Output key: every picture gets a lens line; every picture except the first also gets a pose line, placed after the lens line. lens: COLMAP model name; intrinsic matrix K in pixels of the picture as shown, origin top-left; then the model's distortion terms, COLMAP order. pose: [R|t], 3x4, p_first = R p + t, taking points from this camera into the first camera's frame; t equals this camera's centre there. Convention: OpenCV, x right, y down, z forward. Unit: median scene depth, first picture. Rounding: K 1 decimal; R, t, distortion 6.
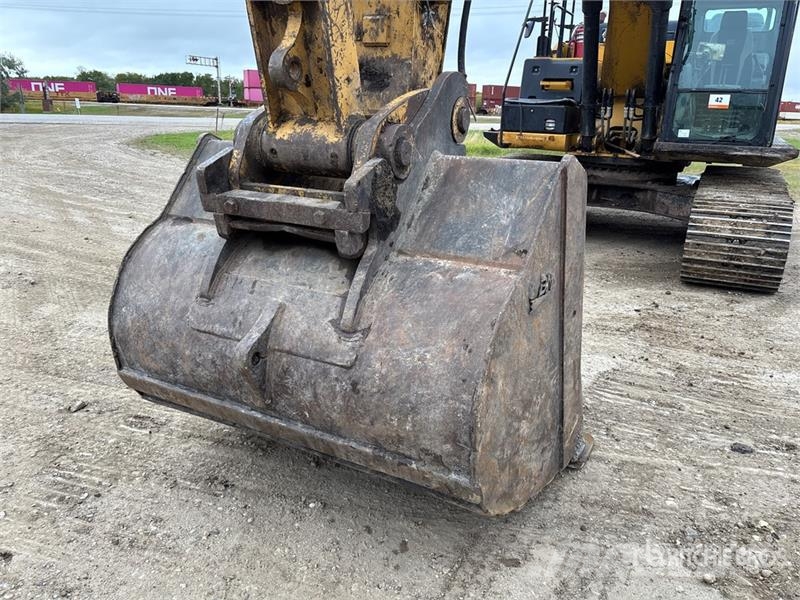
lens RADIAL K [[603.4, 0, 403.1], [0, 603.4, 296.9], [0, 0, 1]] dist [0.042303, -0.051079]
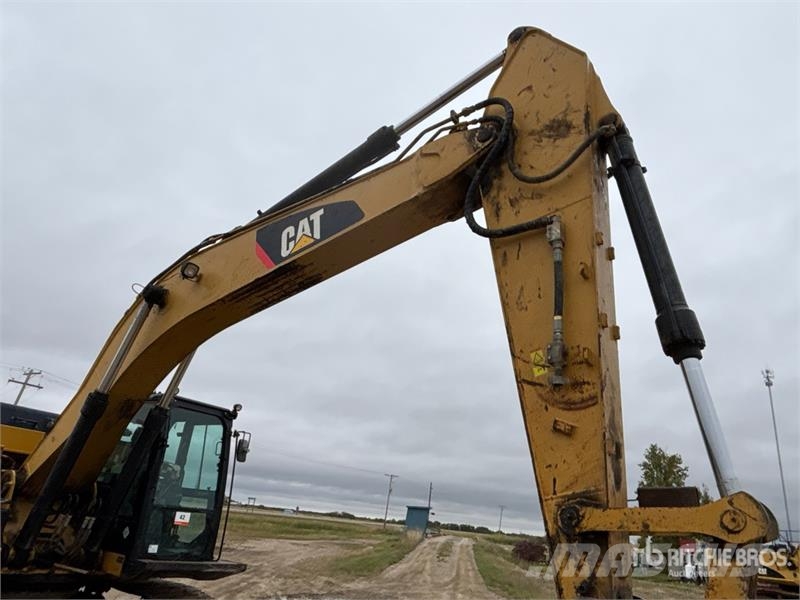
lens RADIAL K [[562.9, 0, 400.1], [0, 562.9, 292.7], [0, 0, 1]] dist [0.047241, -0.069110]
pose [[0.145148, 0.361703, 0.920925, -0.516813], [0.196811, 0.901627, -0.385143, -0.214133], [-0.969638, 0.237151, 0.059683, 0.452766]]
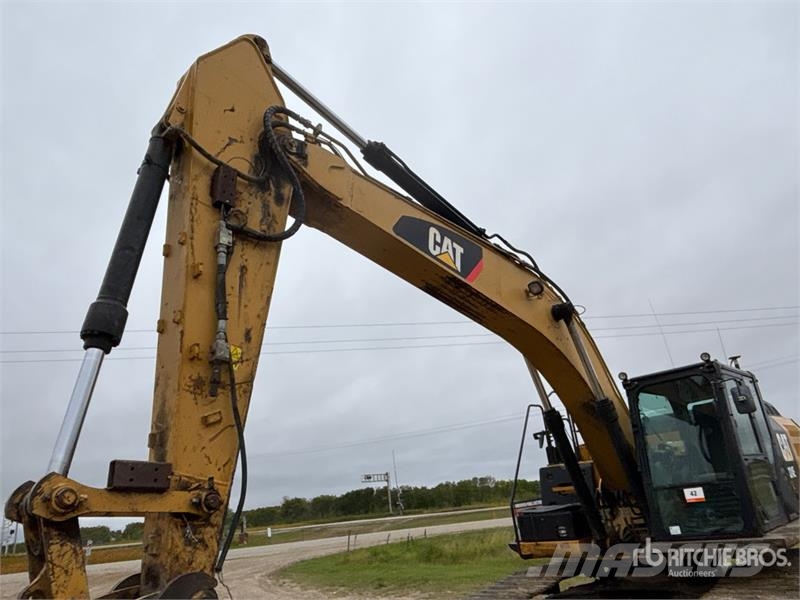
lens RADIAL K [[562.9, 0, 400.1], [0, 562.9, 292.7], [0, 0, 1]] dist [0.047241, -0.069110]
pose [[0.952145, -0.216853, -0.215396, 0.326783], [0.040050, 0.787161, -0.615446, -0.025496], [0.303012, 0.577367, 0.758176, -0.054359]]
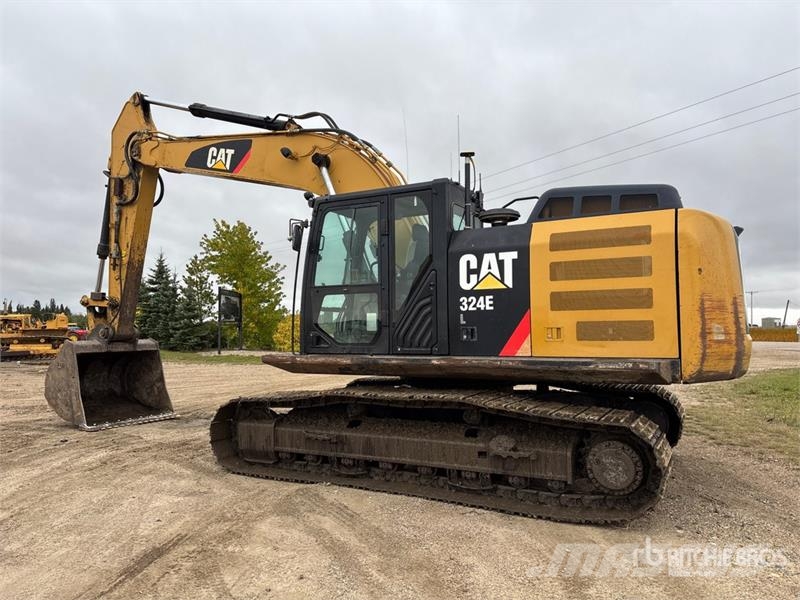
lens RADIAL K [[601.0, 0, 400.9], [0, 601.0, 303.6], [0, 0, 1]] dist [0.059451, -0.065633]
pose [[-0.001616, -0.070403, -0.997517, 1.649881], [-0.292635, 0.953885, -0.066849, -0.307867], [0.956223, 0.291800, -0.022144, 1.140238]]
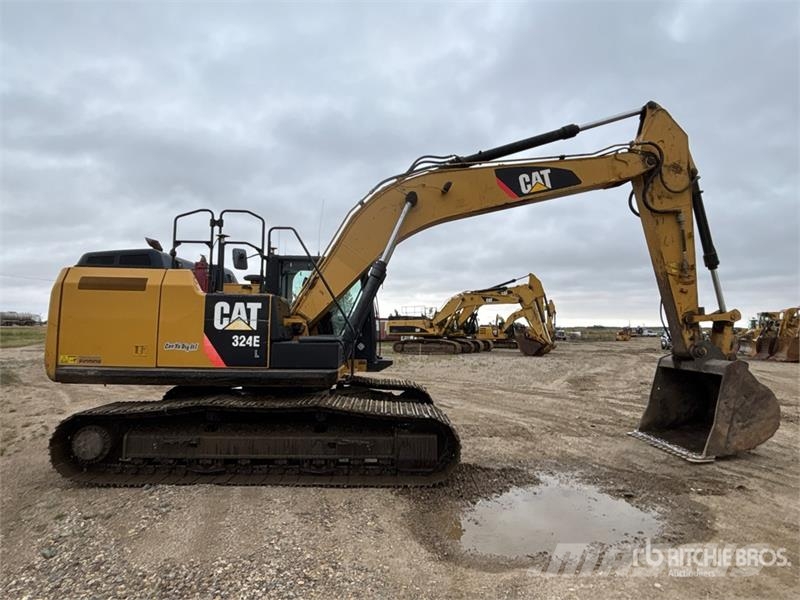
lens RADIAL K [[456.0, 0, 400.7], [0, 456.0, 294.9], [0, 0, 1]] dist [0.025230, -0.036607]
pose [[-0.495887, 0.028364, 0.867924, -0.659050], [0.235257, 0.966478, 0.102829, -0.543729], [-0.835913, 0.255177, -0.485937, 1.530241]]
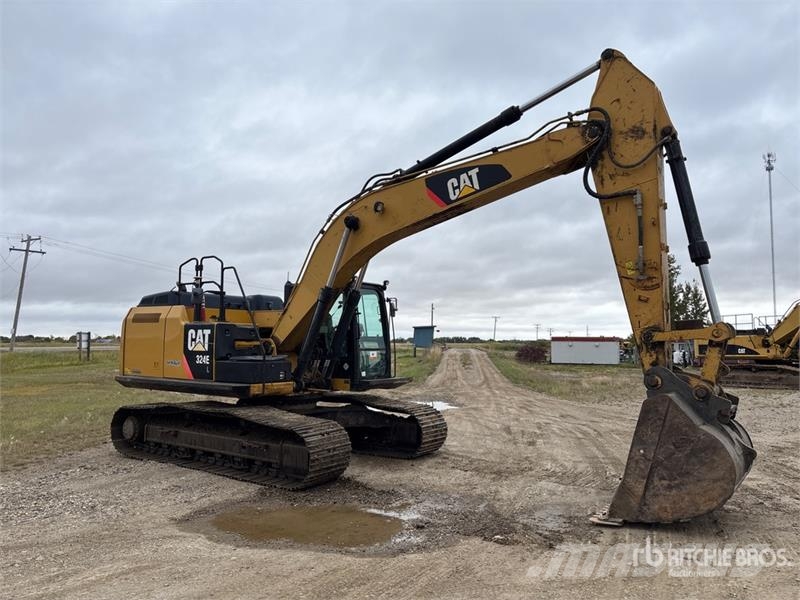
lens RADIAL K [[601.0, 0, 400.9], [0, 601.0, 303.6], [0, 0, 1]] dist [0.059451, -0.065633]
pose [[0.131177, 0.036977, 0.990669, -1.183937], [0.293413, 0.953084, -0.074426, -0.307715], [-0.946943, 0.300438, 0.114173, 0.674034]]
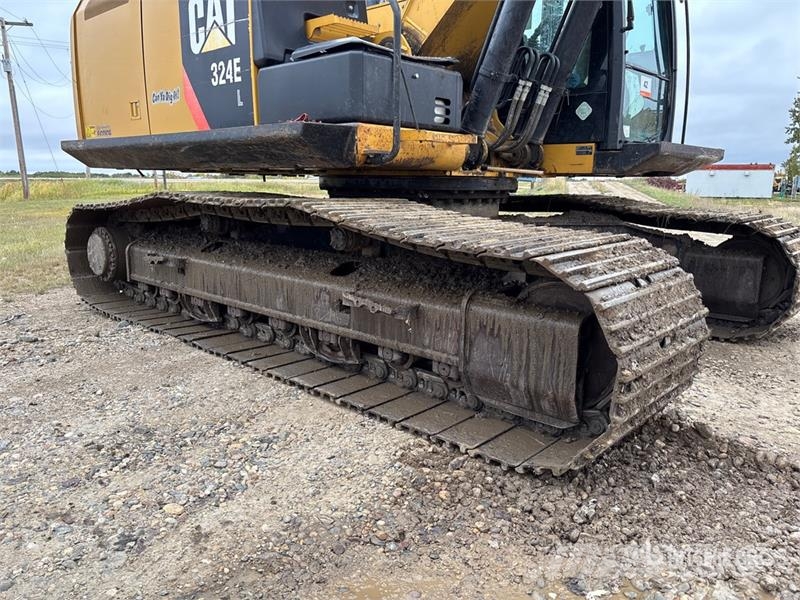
lens RADIAL K [[601.0, 0, 400.9], [0, 601.0, 303.6], [0, 0, 1]] dist [0.059451, -0.065633]
pose [[0.265536, -0.215315, 0.939750, -0.264385], [0.286461, 0.948341, 0.136341, -0.257581], [-0.920560, 0.232998, 0.313498, 1.087907]]
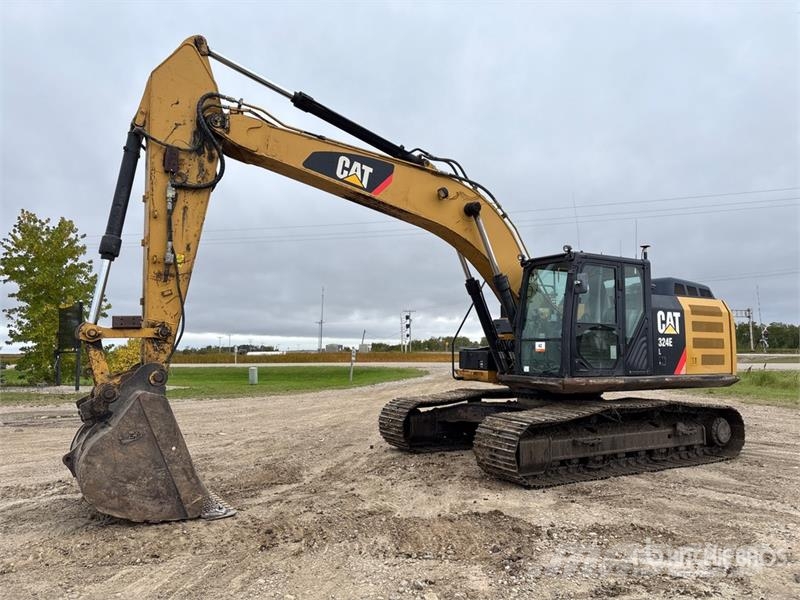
lens RADIAL K [[581.4, 0, 399.9], [0, 581.4, 302.7], [0, 0, 1]] dist [0.007796, -0.003267]
pose [[0.860382, -0.079818, -0.503360, 0.918345], [-0.105520, 0.938360, -0.329158, 0.058460], [0.498606, 0.336316, 0.798926, -0.272465]]
